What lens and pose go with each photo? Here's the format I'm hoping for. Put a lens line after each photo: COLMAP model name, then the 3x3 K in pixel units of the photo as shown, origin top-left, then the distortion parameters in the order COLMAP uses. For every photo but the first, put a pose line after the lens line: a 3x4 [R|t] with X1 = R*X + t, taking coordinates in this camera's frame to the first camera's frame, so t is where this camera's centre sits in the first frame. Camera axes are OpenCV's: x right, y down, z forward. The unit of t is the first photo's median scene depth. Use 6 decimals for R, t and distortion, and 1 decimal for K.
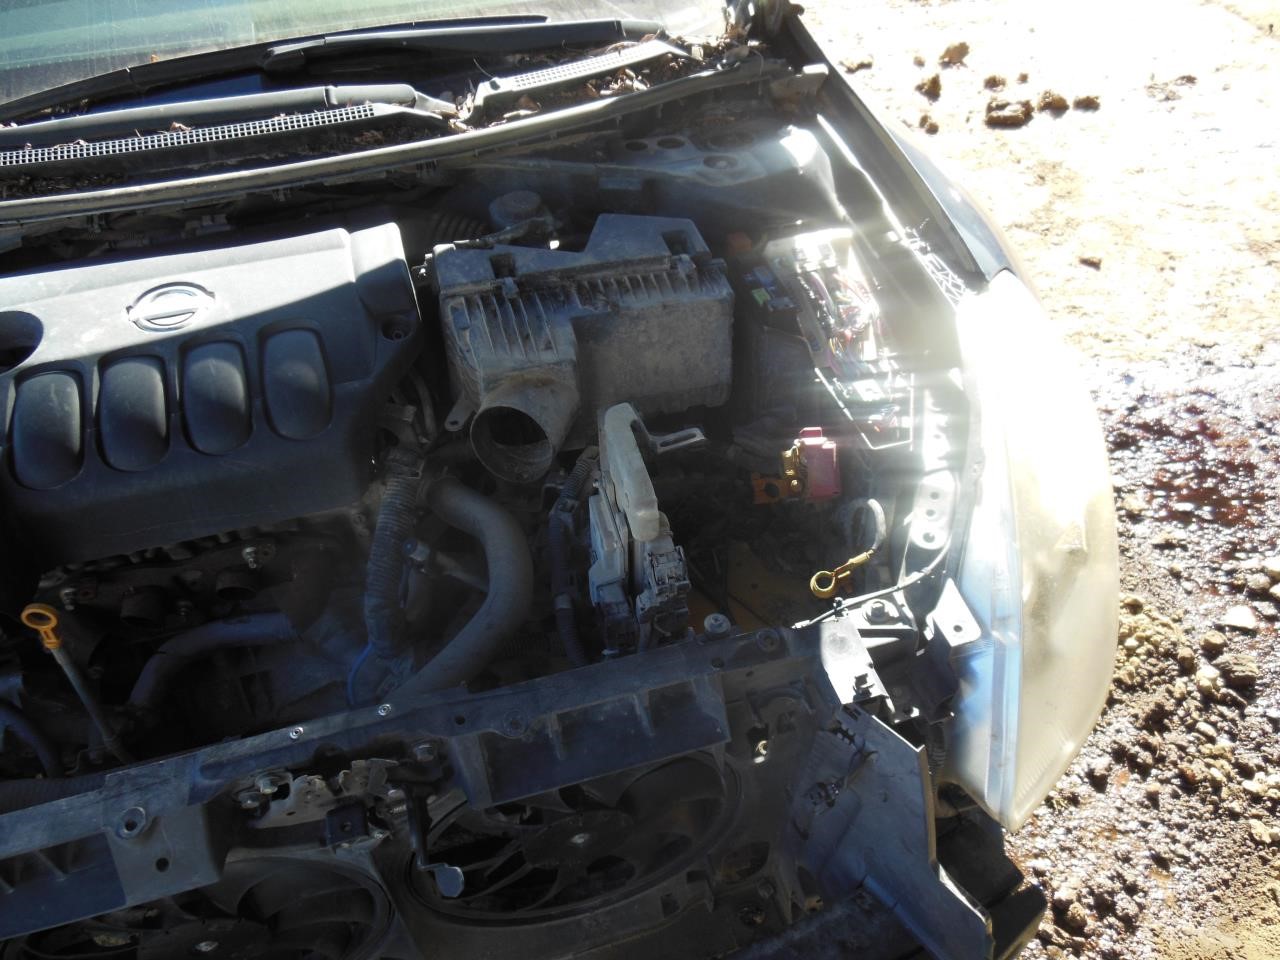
lens RADIAL K [[963.6, 0, 640.6], [0, 963.6, 491.9], [0, 0, 1]] dist [-0.069075, 0.095268]
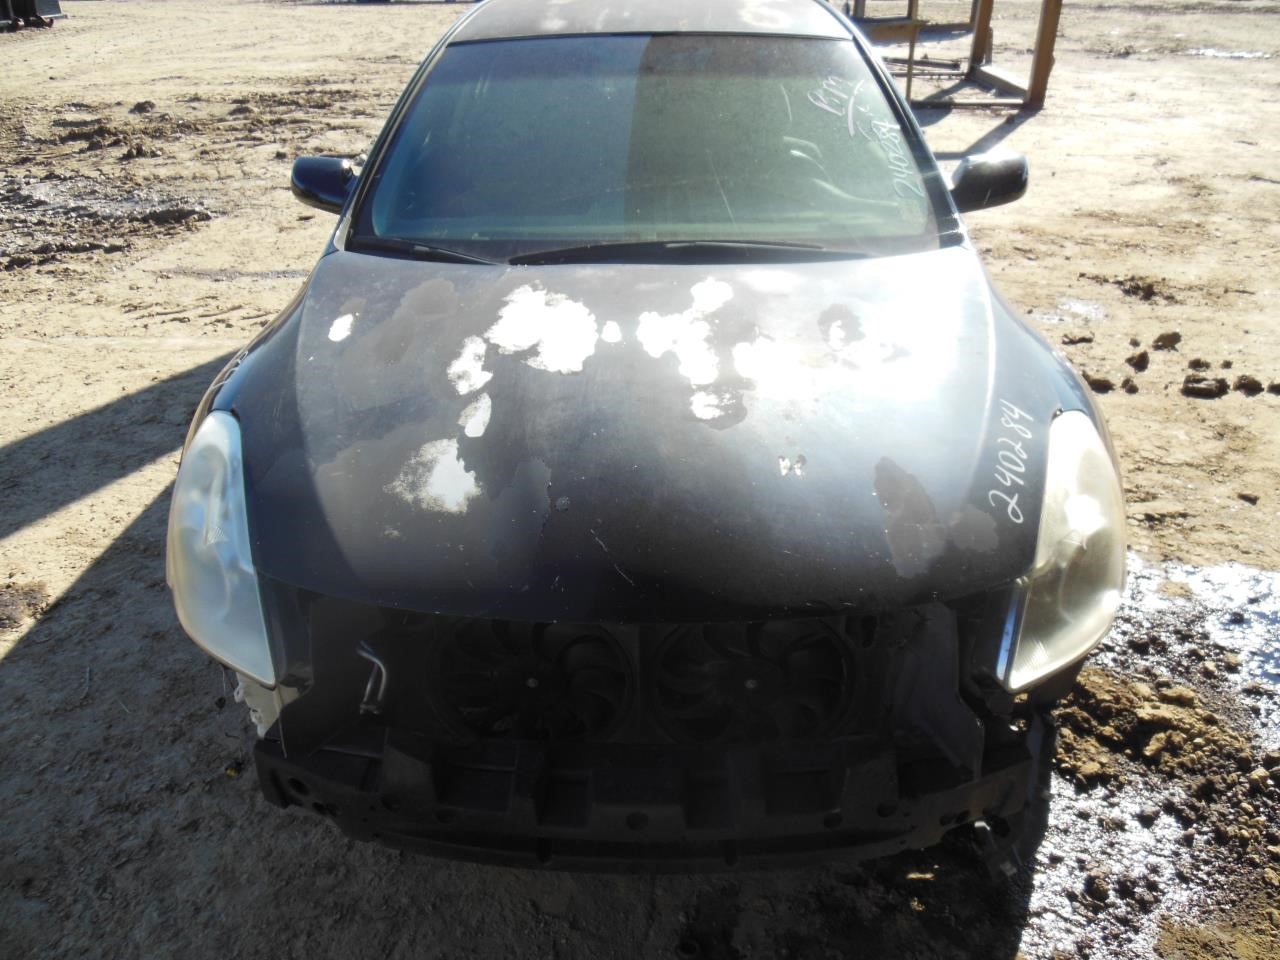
lens RADIAL K [[944.9, 0, 642.4], [0, 944.9, 495.9], [0, 0, 1]] dist [-0.008438, 0.010890]
pose [[0.953294, 0.163528, -0.253945, 0.104705], [-0.222388, 0.948932, -0.223766, 0.407641], [0.204385, 0.269789, 0.940979, -0.579246]]
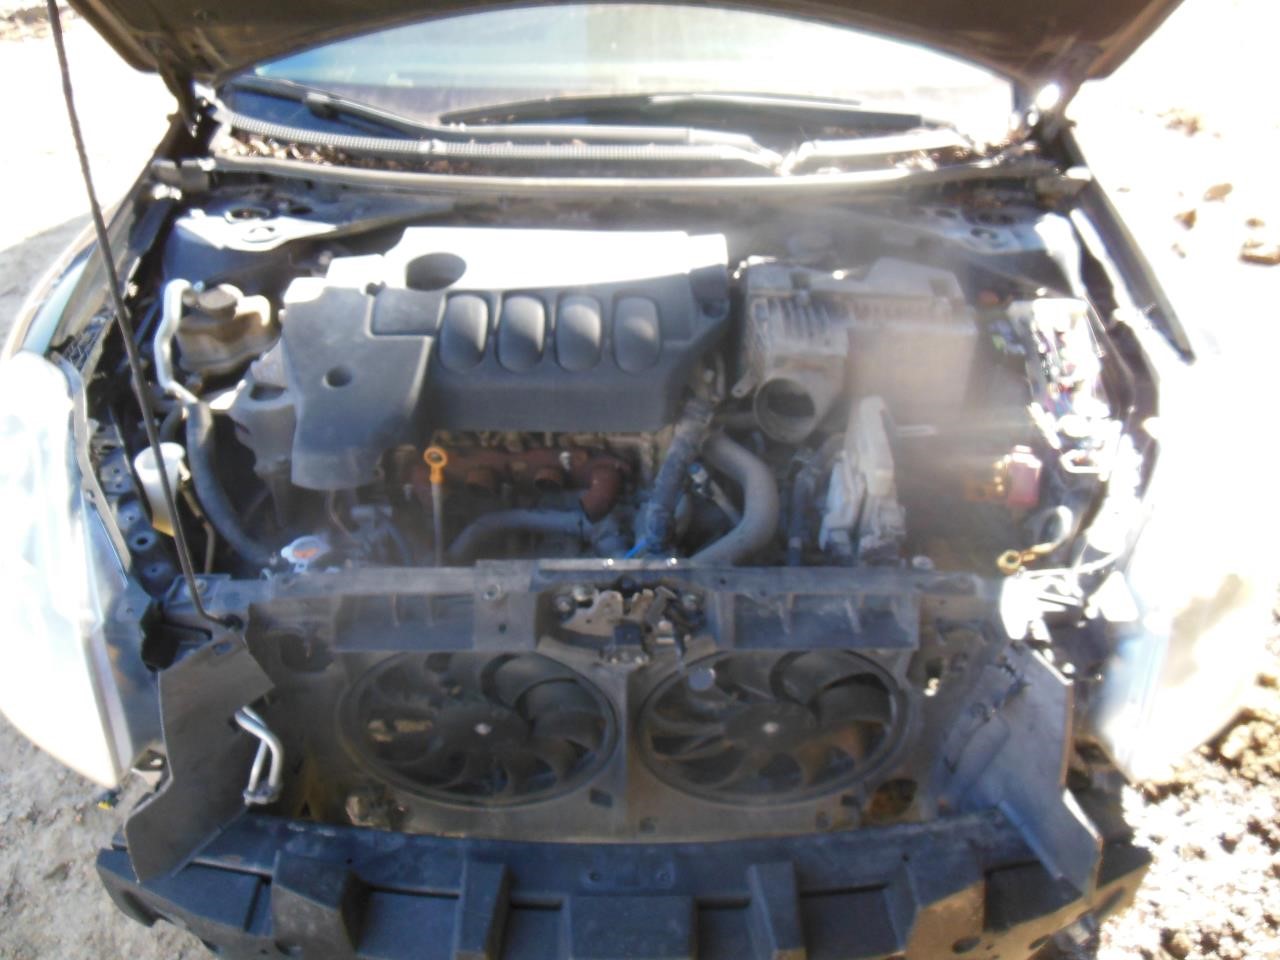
lens RADIAL K [[984.4, 0, 640.0], [0, 984.4, 480.0], [0, 0, 1]] dist [-0.040535, 0.007125]
pose [[0.962409, 0.200005, -0.183758, -0.051181], [-0.215734, 0.973954, -0.069811, 0.153586], [0.165010, 0.106829, 0.980489, -0.283589]]
